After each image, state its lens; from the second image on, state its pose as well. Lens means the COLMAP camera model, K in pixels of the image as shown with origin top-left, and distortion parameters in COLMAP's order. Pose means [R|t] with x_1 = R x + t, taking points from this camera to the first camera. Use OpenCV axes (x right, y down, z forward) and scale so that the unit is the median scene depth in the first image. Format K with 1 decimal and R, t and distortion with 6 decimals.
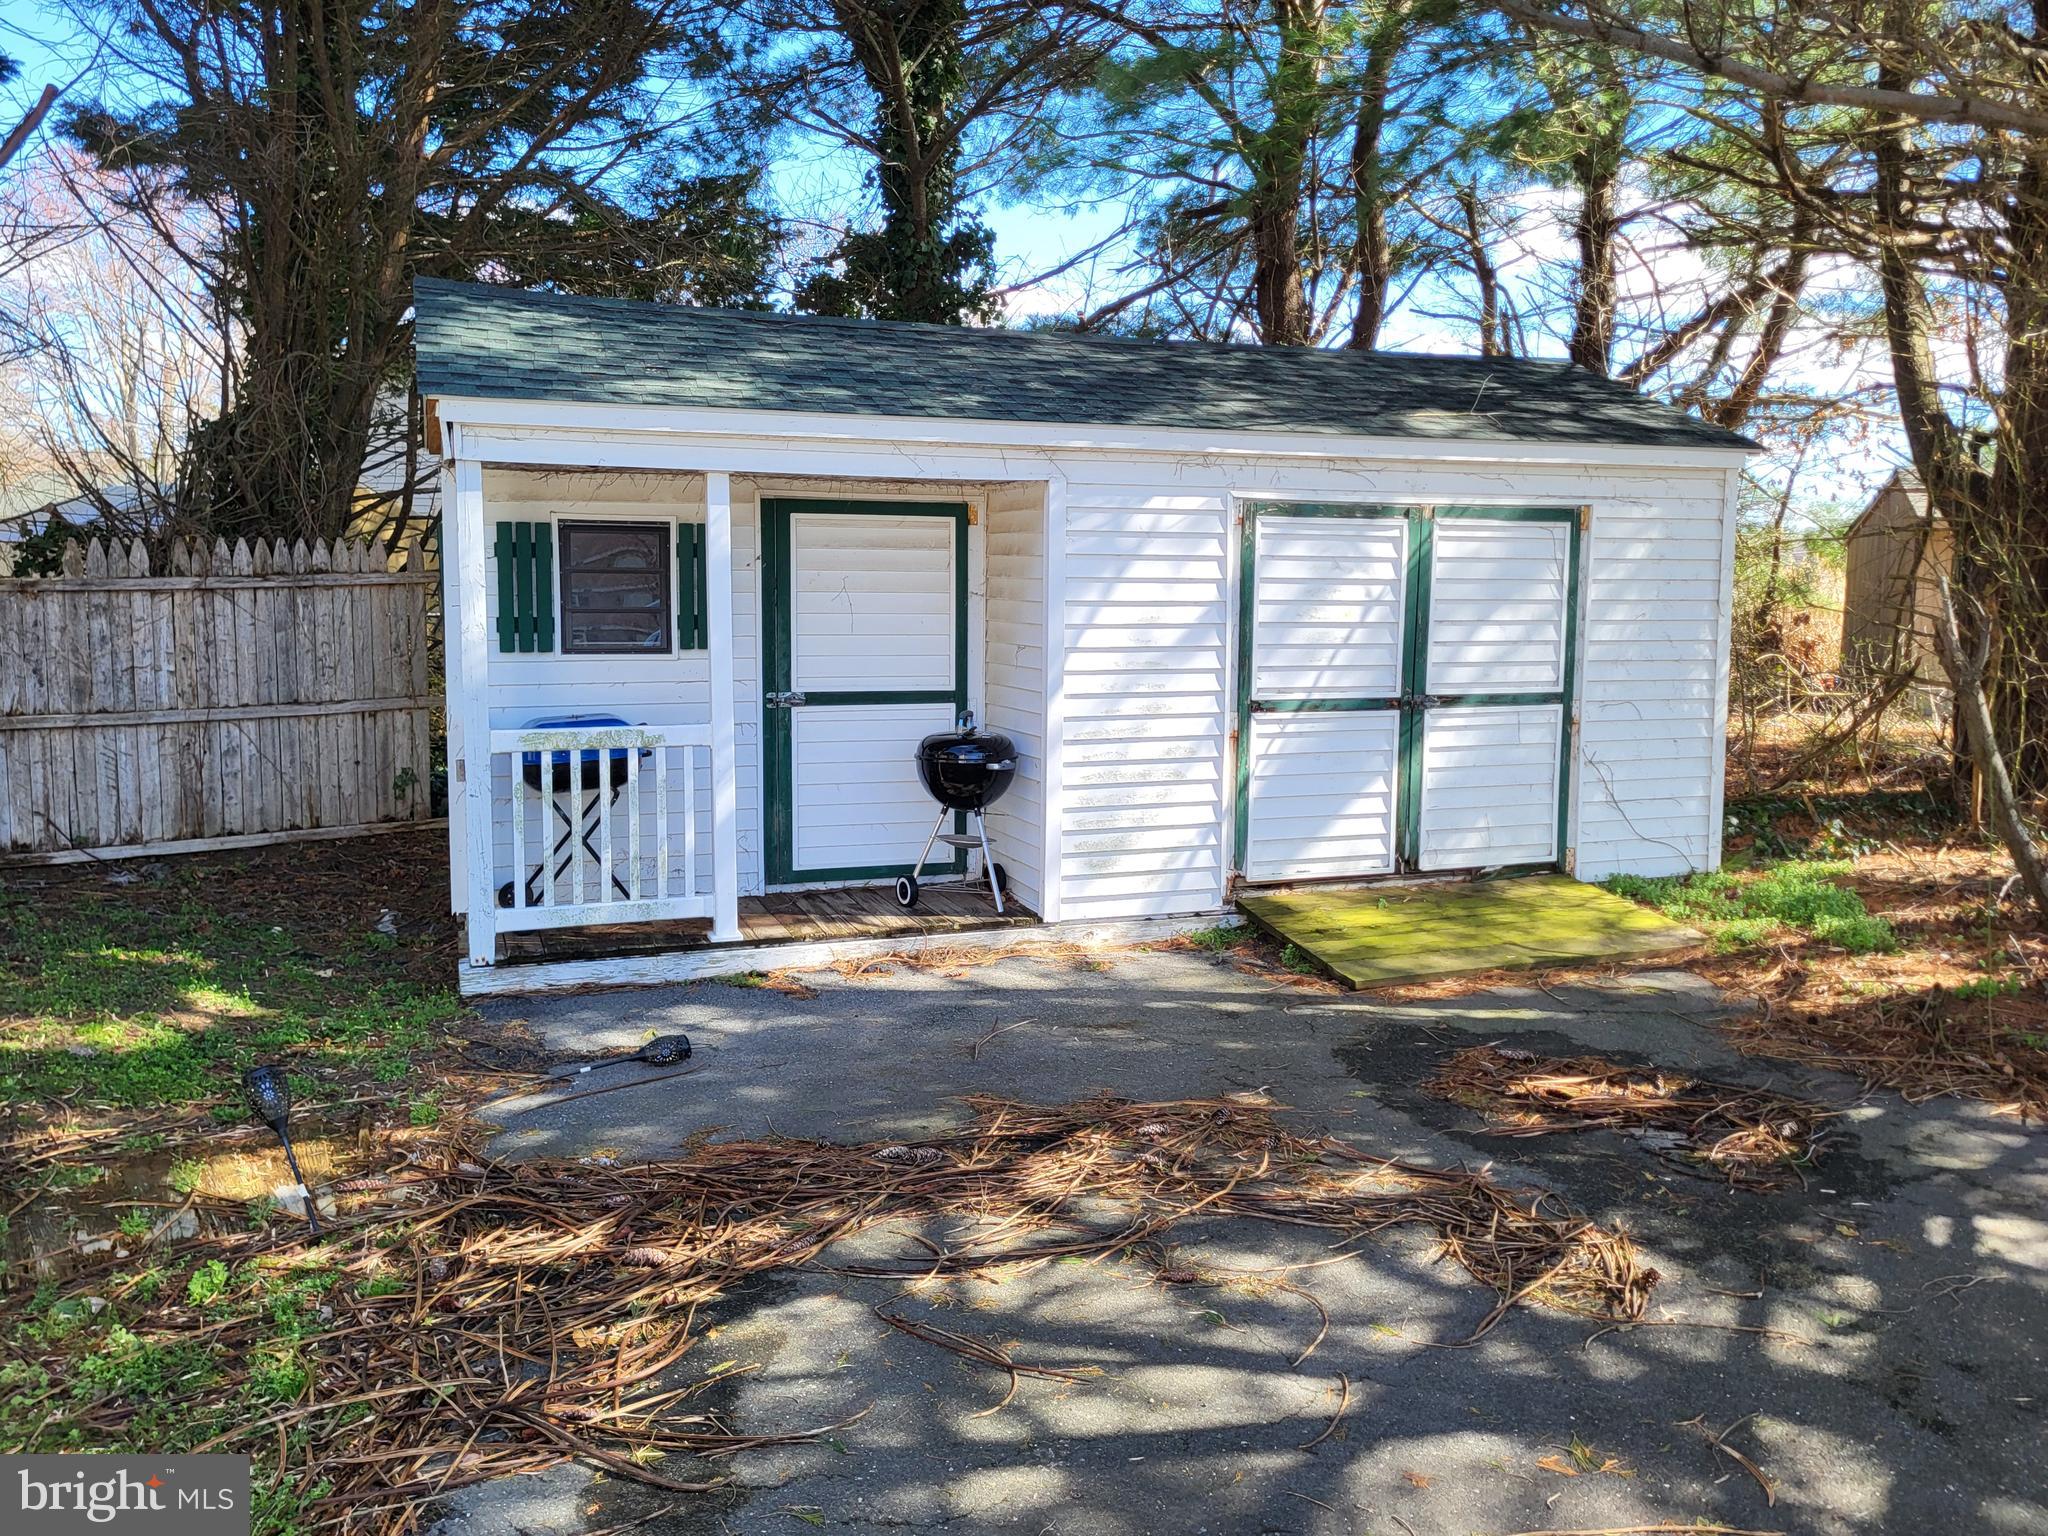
lens RADIAL K [[1646.0, 0, 1017.8], [0, 1646.0, 758.1], [0, 0, 1]] dist [0.017457, 0.002572]
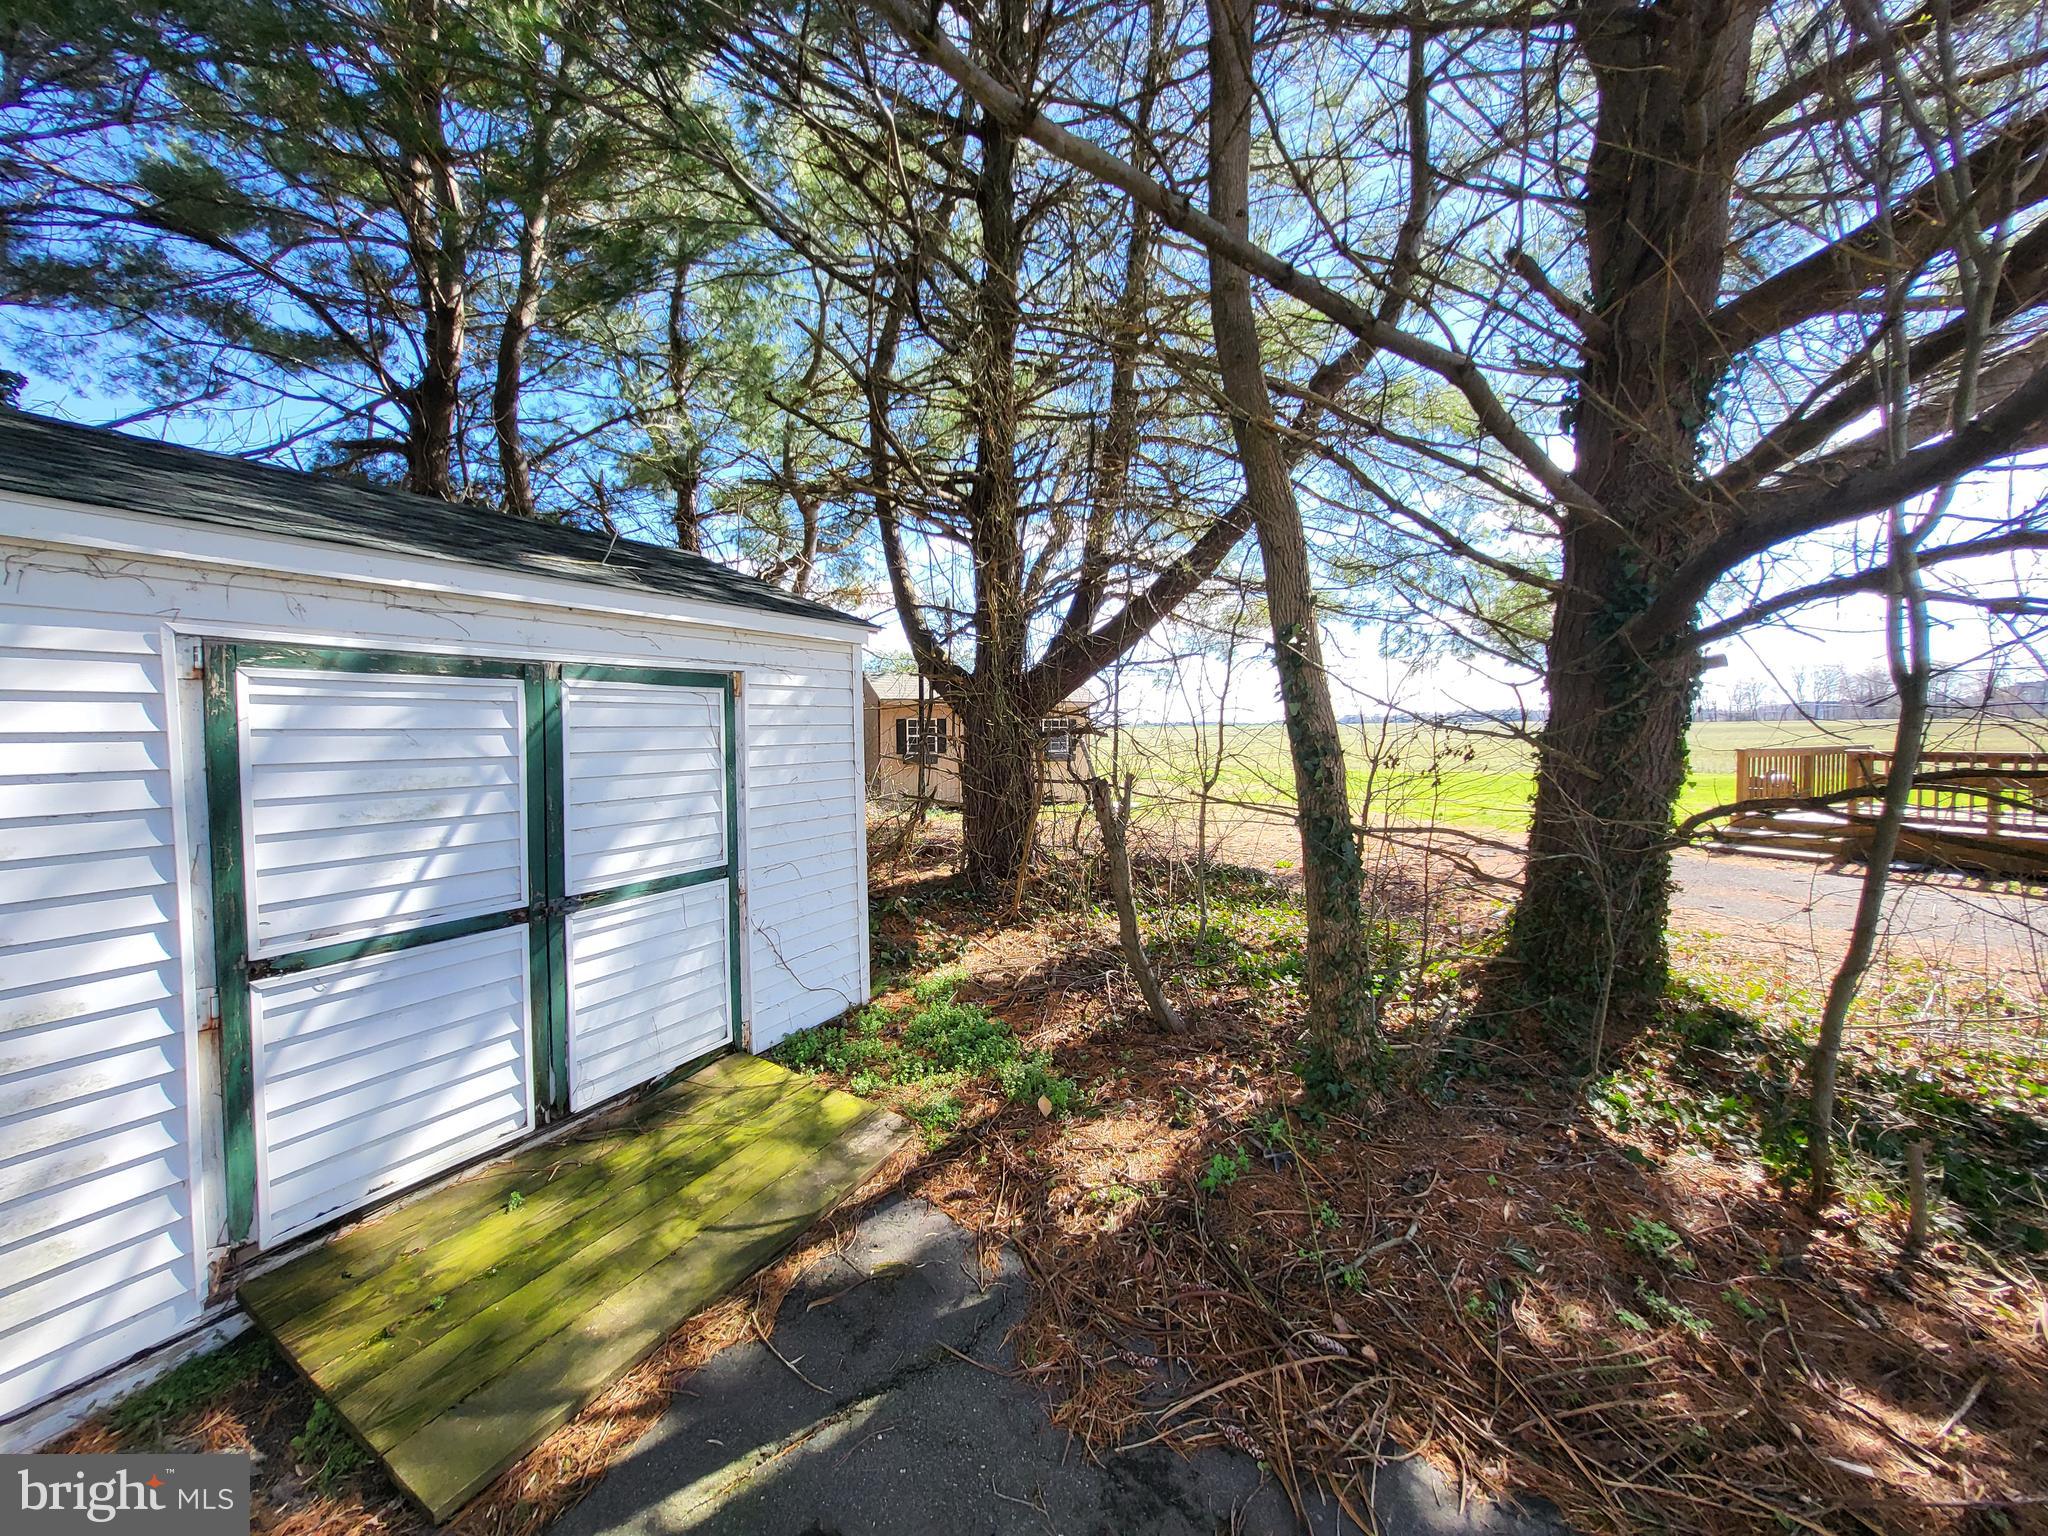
lens RADIAL K [[819.2, 0, 1020.4], [0, 819.2, 751.3], [0, 0, 1]] dist [0.000352, -0.000526]
pose [[0.751792, -0.036404, 0.658395, 0.149987], [0.089877, 0.994814, -0.047621, -0.068412], [-0.653247, 0.094975, 0.751165, 0.534233]]
